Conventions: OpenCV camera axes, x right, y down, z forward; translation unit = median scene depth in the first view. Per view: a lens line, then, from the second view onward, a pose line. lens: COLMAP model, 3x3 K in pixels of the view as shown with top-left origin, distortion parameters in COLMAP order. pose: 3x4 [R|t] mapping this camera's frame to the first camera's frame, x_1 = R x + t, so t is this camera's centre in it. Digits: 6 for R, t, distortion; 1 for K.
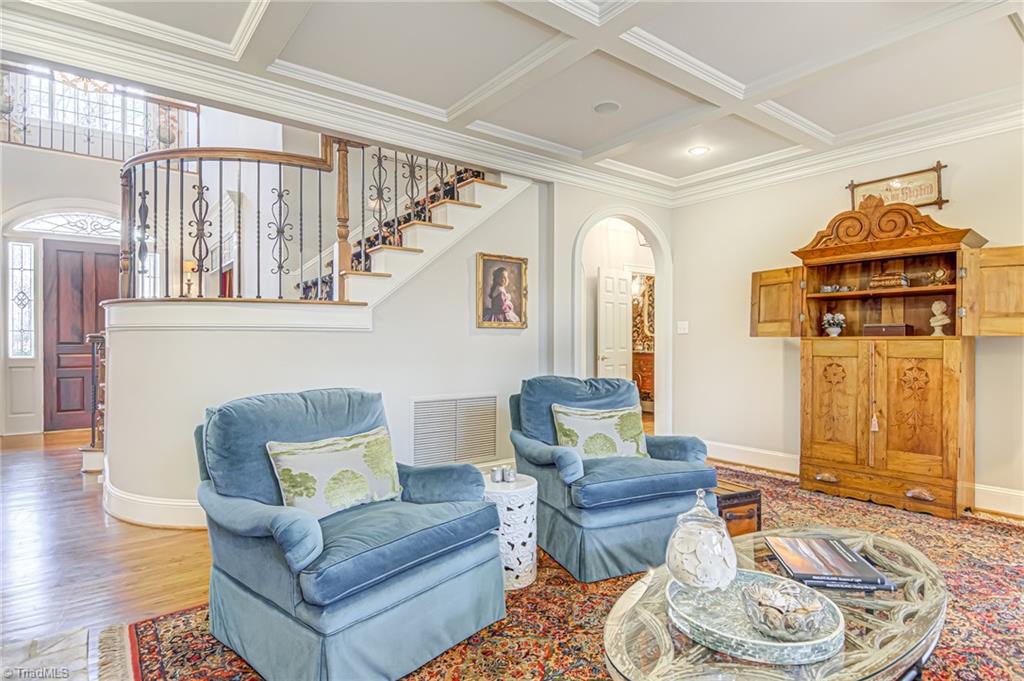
lens RADIAL K [[536.1, 0, 515.9], [0, 536.1, 342.2], [0, 0, 1]] dist [0.013685, -0.015873]
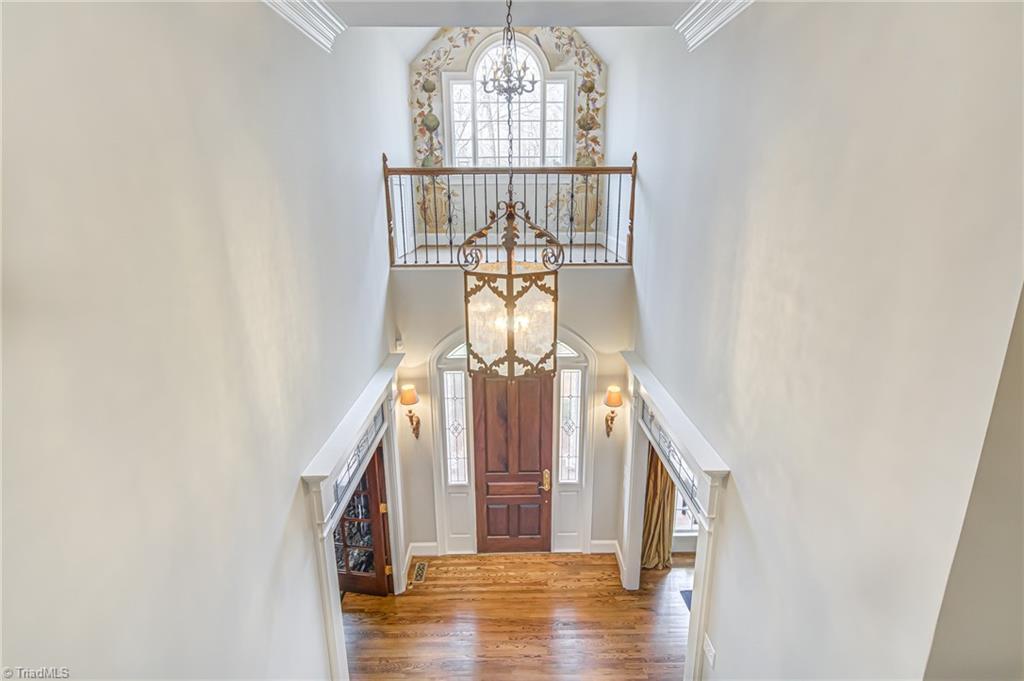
lens RADIAL K [[536.1, 0, 515.9], [0, 536.1, 342.2], [0, 0, 1]] dist [0.013685, -0.015873]
pose [[0.798947, 0.161412, -0.579336, -0.310765], [0.001797, 0.962665, 0.270691, -0.463797], [0.601399, -0.217309, 0.768828, 0.365228]]
